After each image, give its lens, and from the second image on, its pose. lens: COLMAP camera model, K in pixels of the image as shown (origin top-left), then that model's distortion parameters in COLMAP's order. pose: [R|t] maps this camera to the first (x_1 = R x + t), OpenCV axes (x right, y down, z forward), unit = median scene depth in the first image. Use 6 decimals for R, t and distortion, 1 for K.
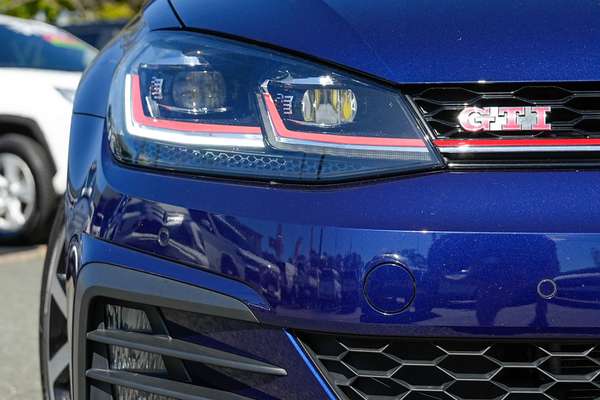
lens RADIAL K [[864.8, 0, 299.4], [0, 864.8, 199.9], [0, 0, 1]] dist [-0.043799, 0.000000]
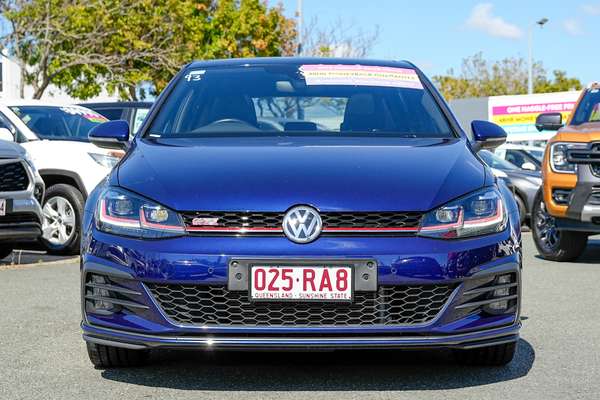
lens RADIAL K [[877.7, 0, 299.4], [0, 877.7, 200.1], [0, 0, 1]] dist [0.037501, 0.000000]
pose [[0.998370, 0.012096, -0.055771, 0.749080], [-0.012750, 0.999854, -0.011399, -0.134377], [0.055625, 0.012092, 0.998379, -2.299981]]
